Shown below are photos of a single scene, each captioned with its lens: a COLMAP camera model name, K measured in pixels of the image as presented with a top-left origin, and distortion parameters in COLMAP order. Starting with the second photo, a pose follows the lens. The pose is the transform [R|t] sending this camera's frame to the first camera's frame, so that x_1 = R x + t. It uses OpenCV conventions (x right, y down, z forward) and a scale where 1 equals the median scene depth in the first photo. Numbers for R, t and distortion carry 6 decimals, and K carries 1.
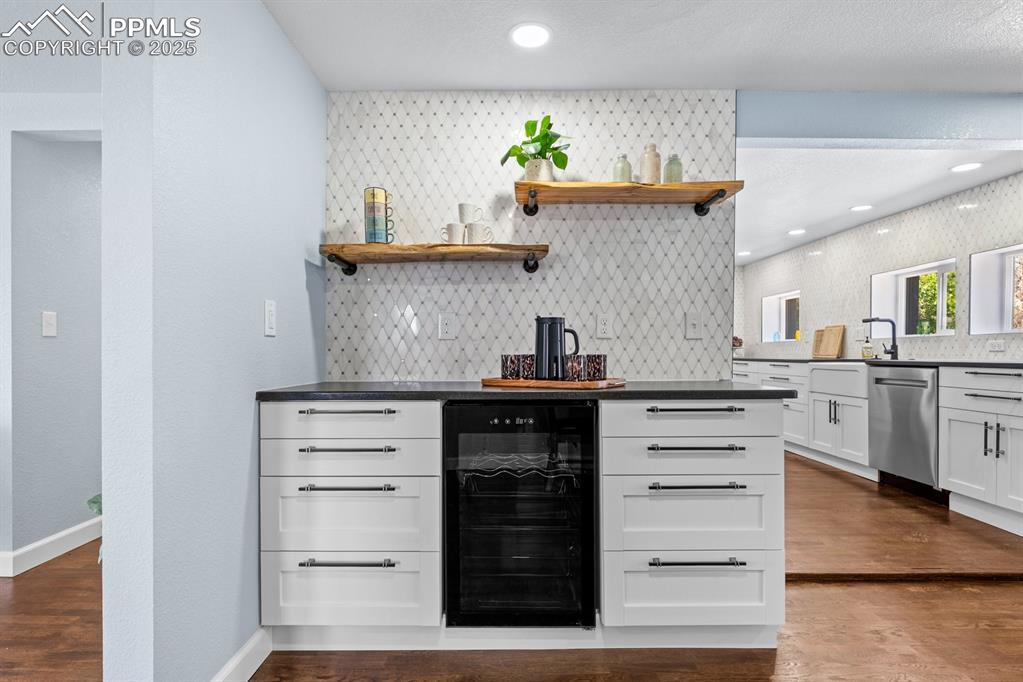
lens RADIAL K [[525.2, 0, 508.5], [0, 525.2, 360.6], [0, 0, 1]] dist [0.000224, -0.000757]
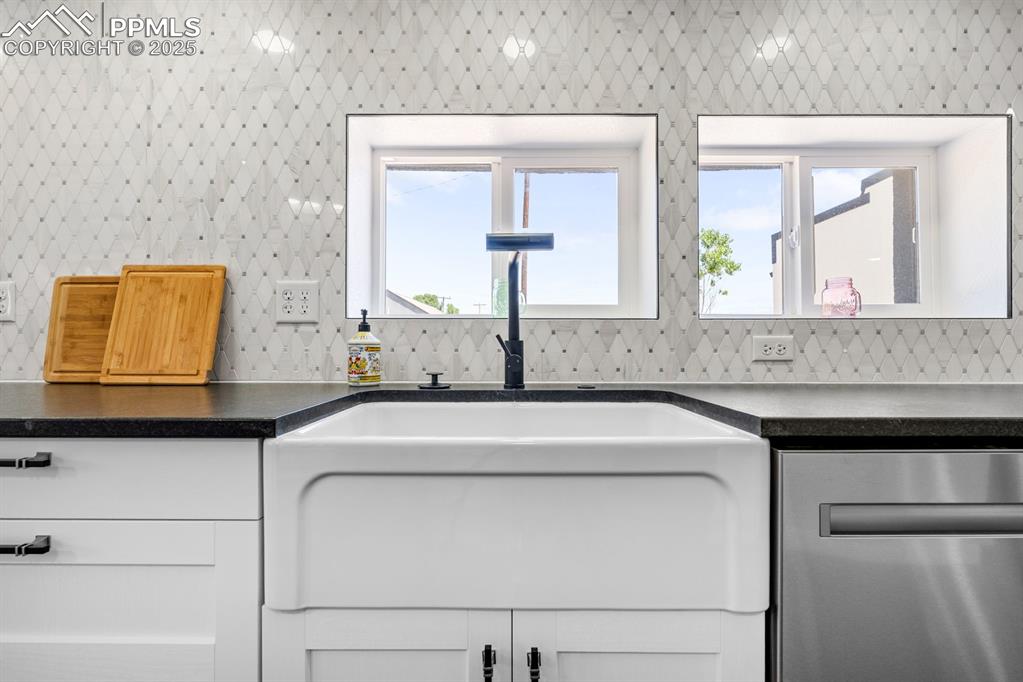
lens RADIAL K [[478.0, 0, 508.7], [0, 478.0, 341.5], [0, 0, 1]] dist [0.000848, 0.000077]
pose [[0.024886, 0.013022, 0.999605, 0.870035], [0.013580, 0.999818, -0.013363, -0.048674], [-0.999598, 0.013907, 0.024705, 1.904480]]
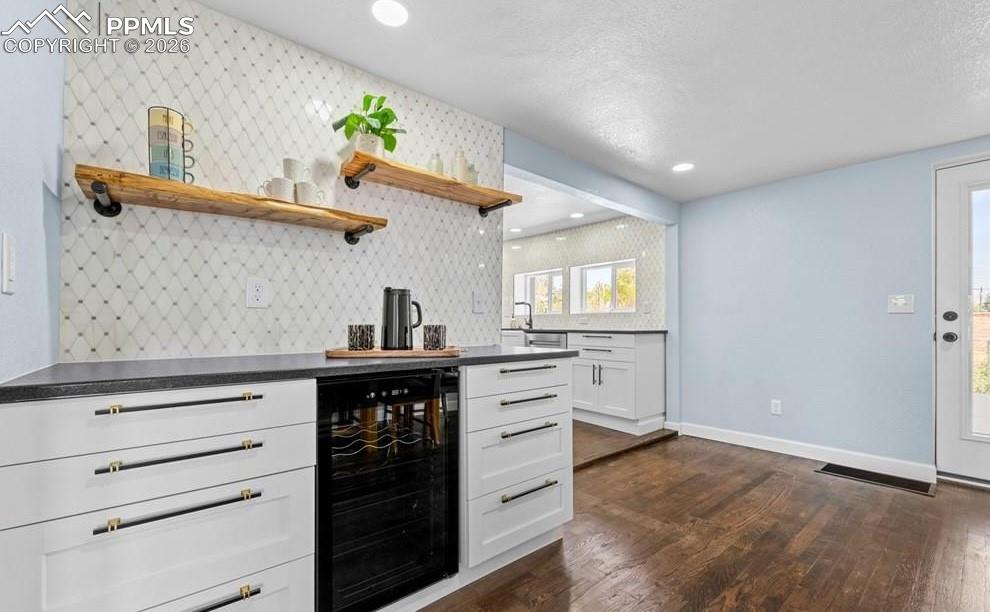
lens RADIAL K [[409.4, 0, 496.5], [0, 409.4, 323.9], [0, 0, 1]] dist [0.000397, -0.000819]
pose [[0.771824, 0.003843, 0.635825, -0.247219], [0.005647, 0.999901, -0.012899, -0.001771], [-0.635811, 0.013546, 0.771726, 0.216582]]
